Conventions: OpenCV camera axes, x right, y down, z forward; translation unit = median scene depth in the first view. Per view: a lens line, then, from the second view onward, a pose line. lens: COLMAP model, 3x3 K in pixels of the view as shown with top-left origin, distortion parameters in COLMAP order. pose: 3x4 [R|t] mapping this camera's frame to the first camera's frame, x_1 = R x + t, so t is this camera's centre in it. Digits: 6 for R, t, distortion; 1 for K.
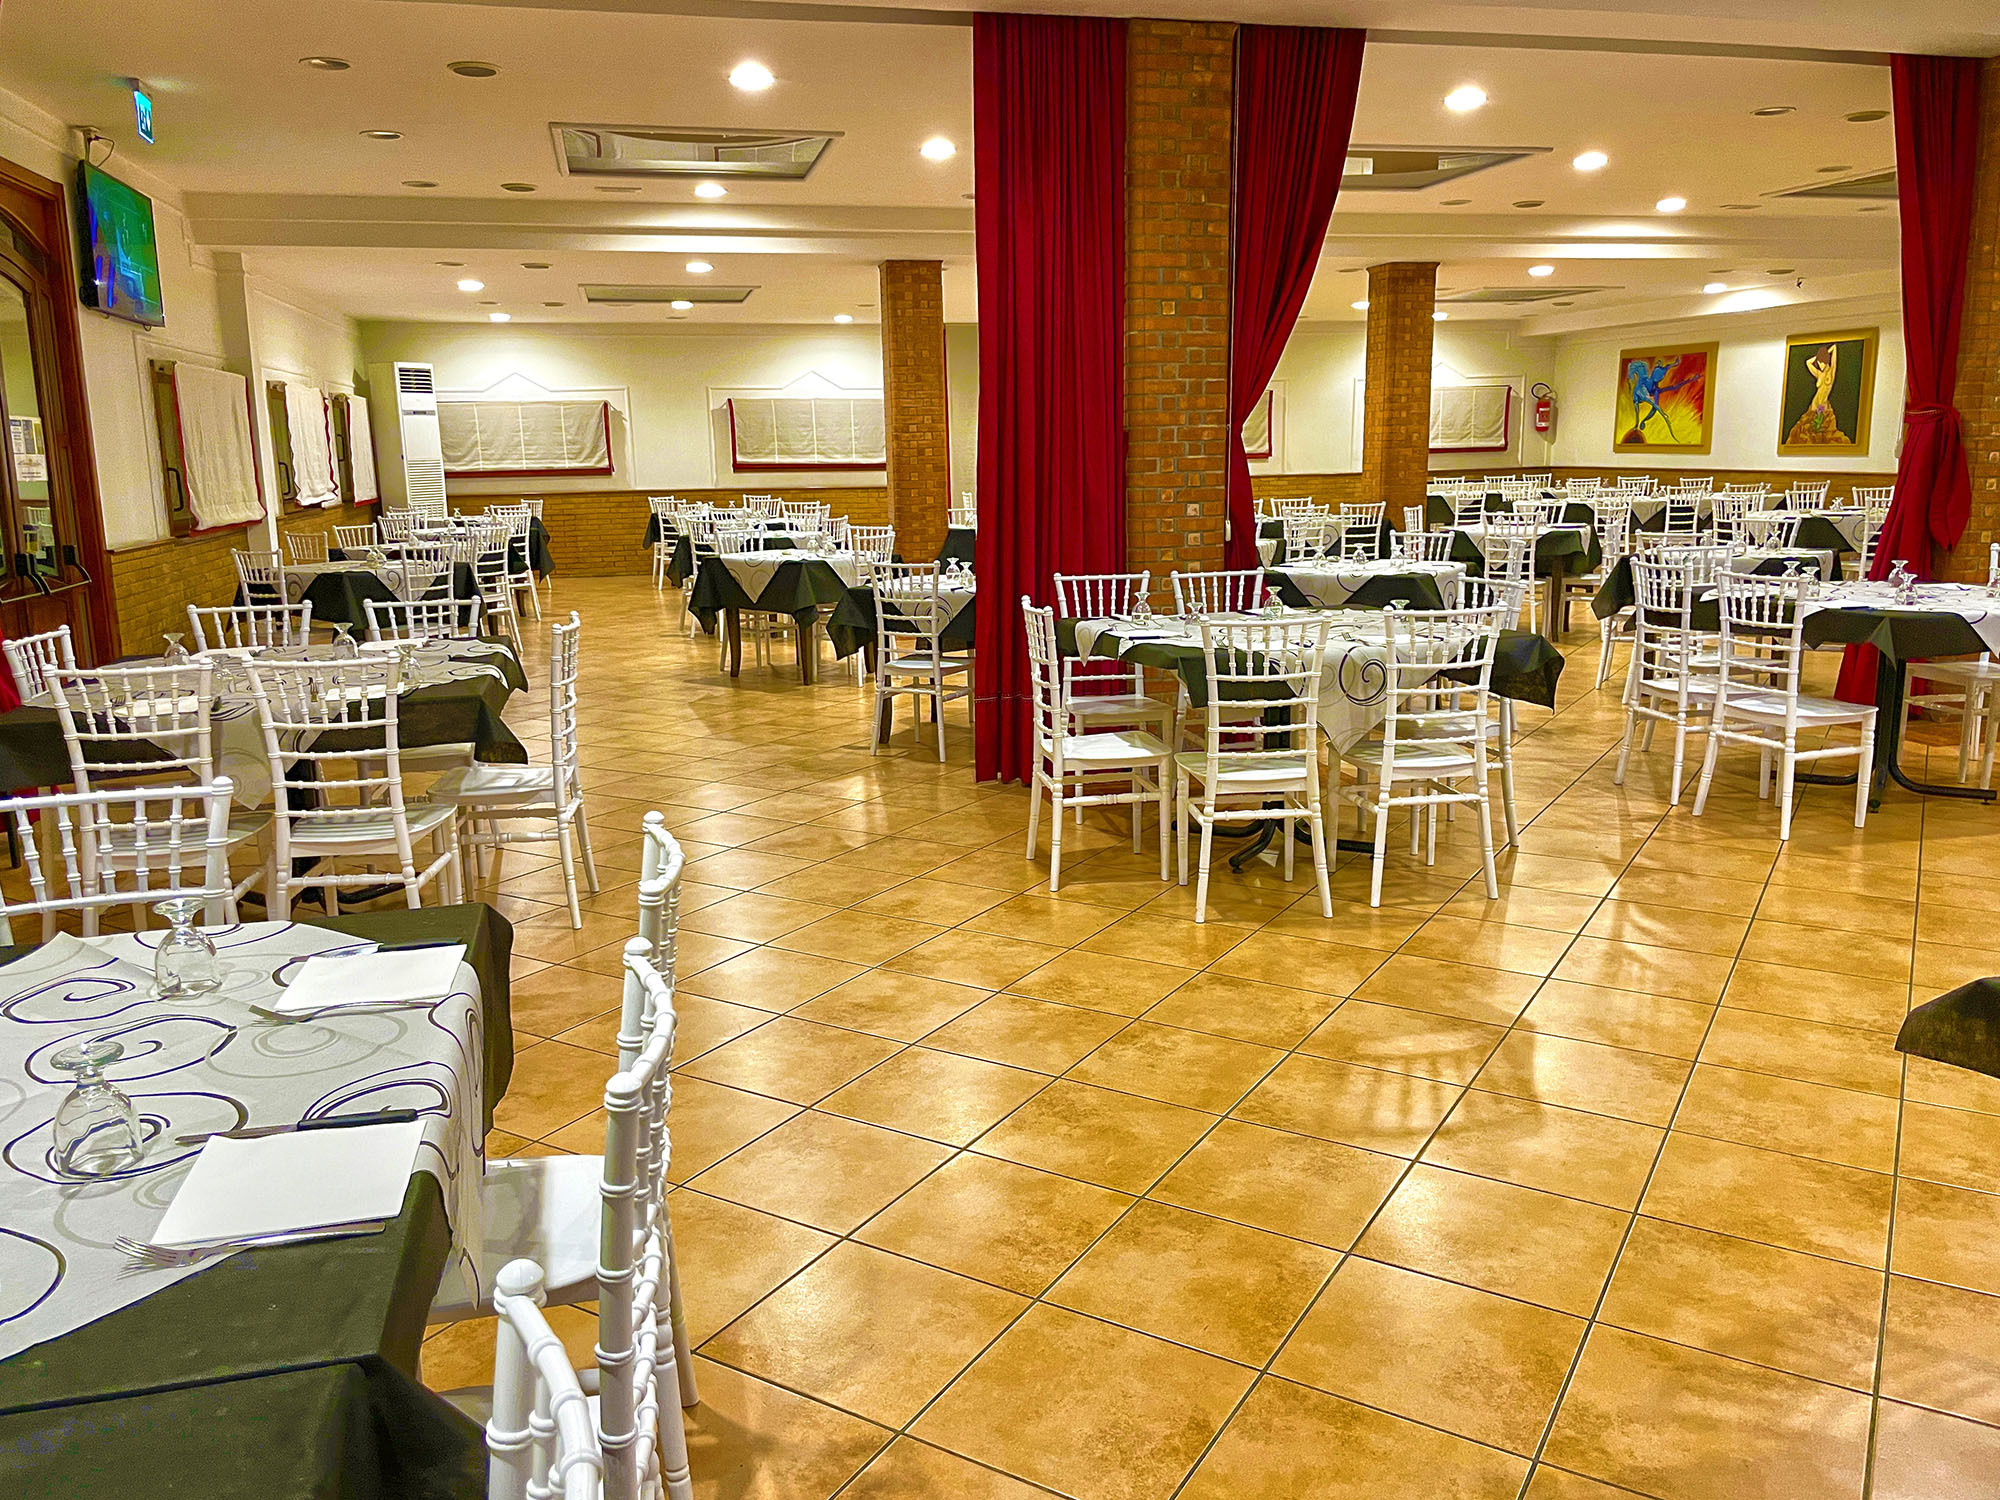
lens RADIAL K [[1540.5, 0, 994.2], [0, 1540.5, 763.8], [0, 0, 1]] dist [0.071192, -0.091785]
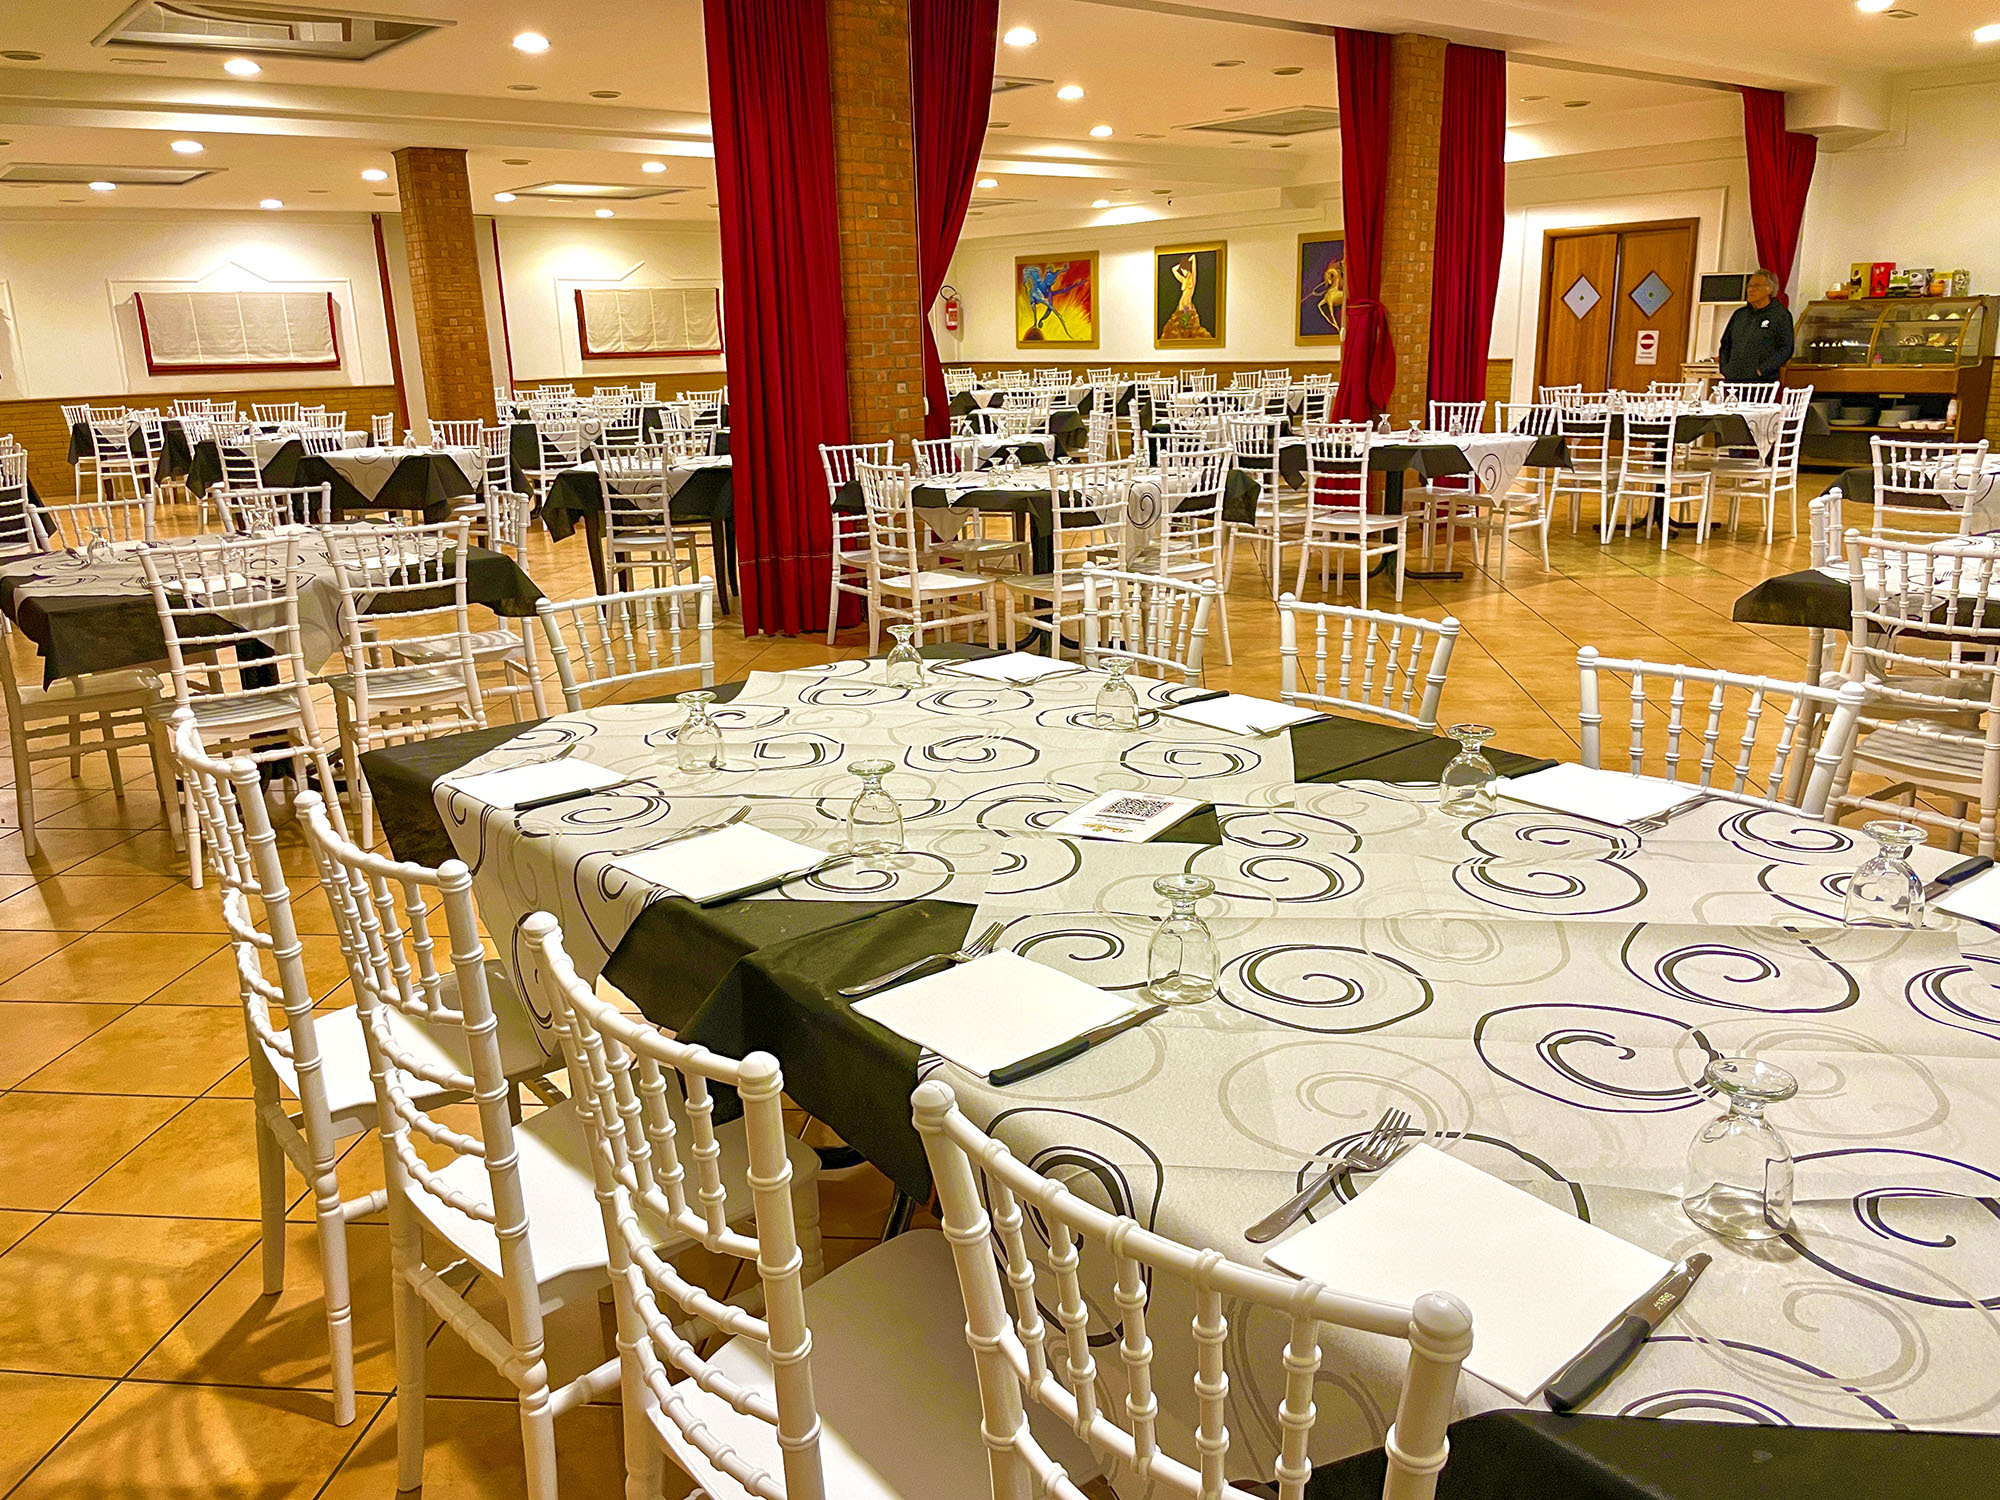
lens RADIAL K [[1540.5, 0, 1031.0], [0, 1540.5, 775.8], [0, 0, 1]] dist [0.071192, -0.091785]
pose [[0.897518, -0.128099, 0.421962, -0.313360], [0.100179, 0.991089, 0.087794, 0.033828], [-0.429448, -0.036525, 0.902353, -0.114102]]
